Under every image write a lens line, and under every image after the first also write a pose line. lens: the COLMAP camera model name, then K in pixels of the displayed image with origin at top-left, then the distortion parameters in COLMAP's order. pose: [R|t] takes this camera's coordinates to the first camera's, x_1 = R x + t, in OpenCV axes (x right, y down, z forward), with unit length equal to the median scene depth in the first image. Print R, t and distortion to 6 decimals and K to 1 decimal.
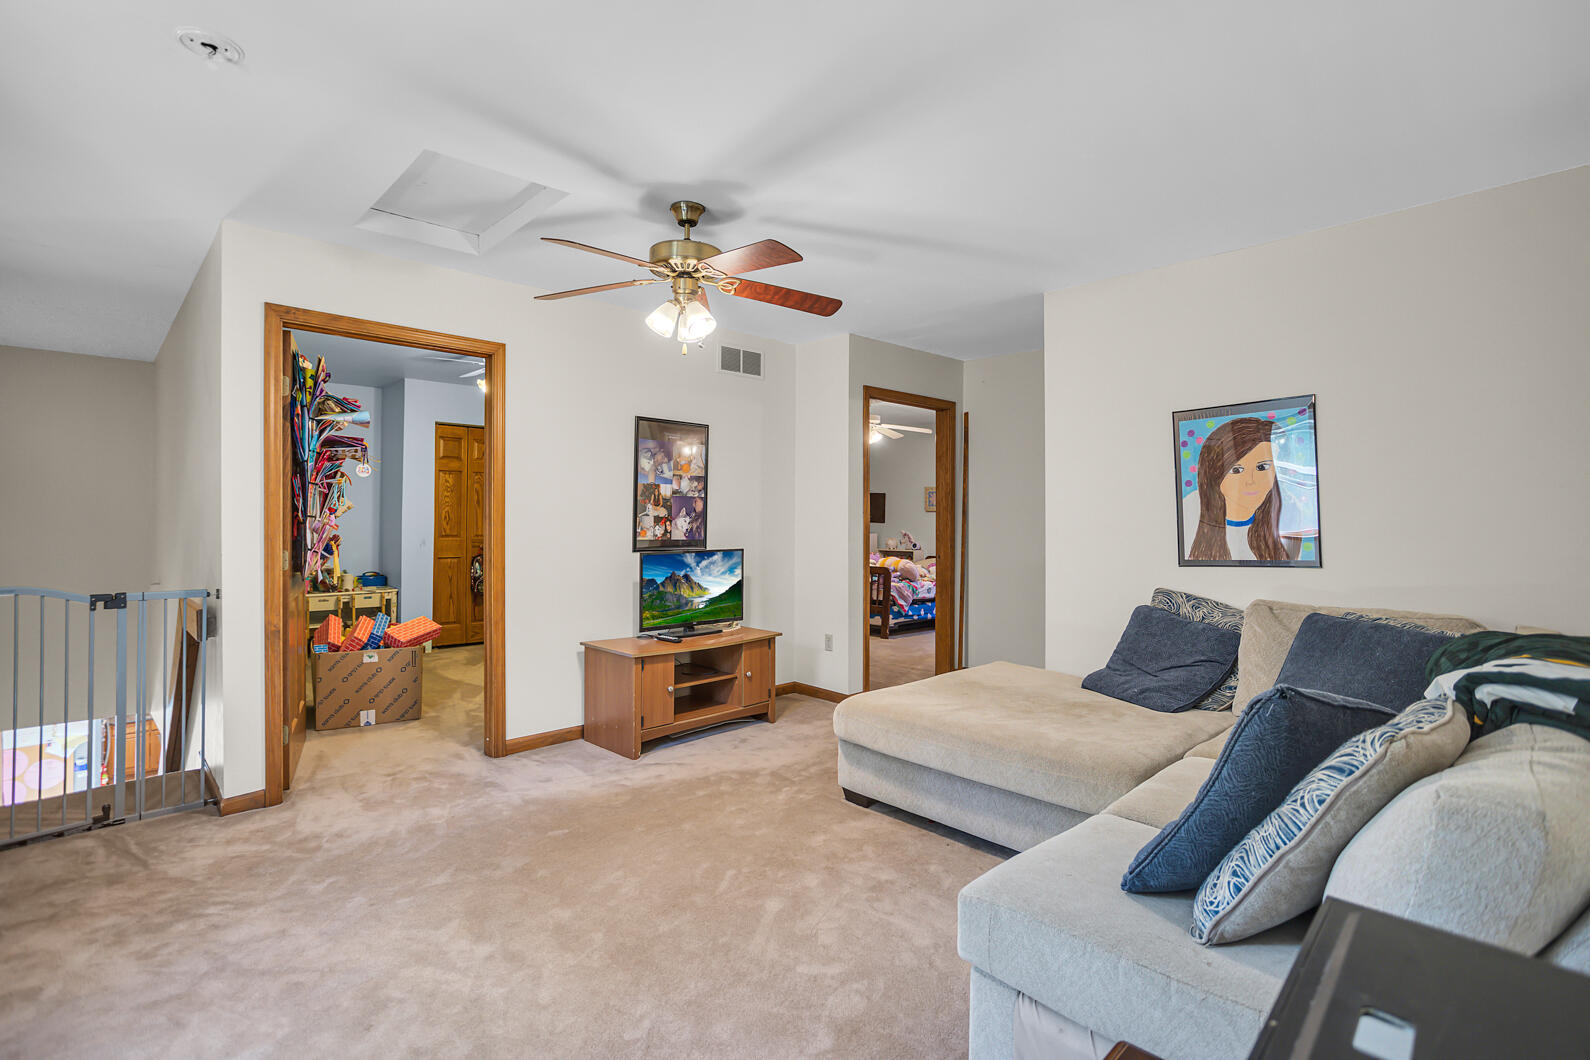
lens RADIAL K [[771.3, 0, 791.1], [0, 771.3, 514.1], [0, 0, 1]] dist [-0.042791, 0.027973]
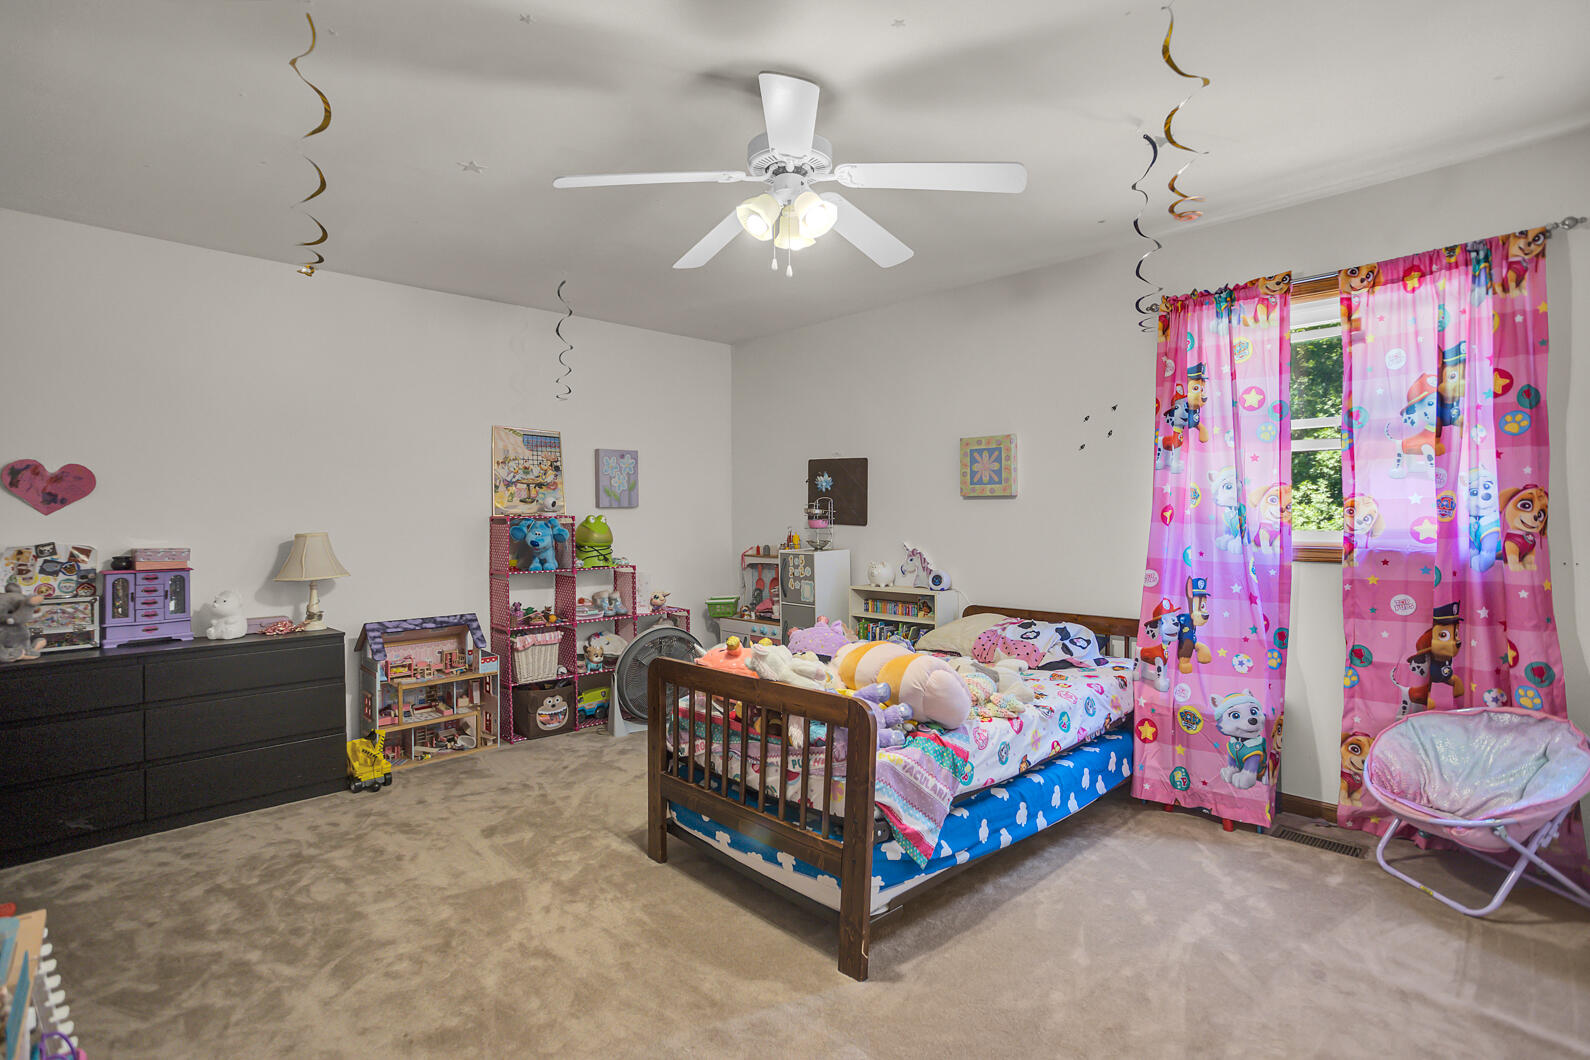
lens RADIAL K [[771.3, 0, 791.1], [0, 771.3, 514.1], [0, 0, 1]] dist [-0.042791, 0.027973]
pose [[0.999905, -0.010641, 0.008714, 0.162468], [0.010562, 0.999903, 0.009067, 0.004003], [-0.008810, -0.008974, 0.999921, 1.206241]]
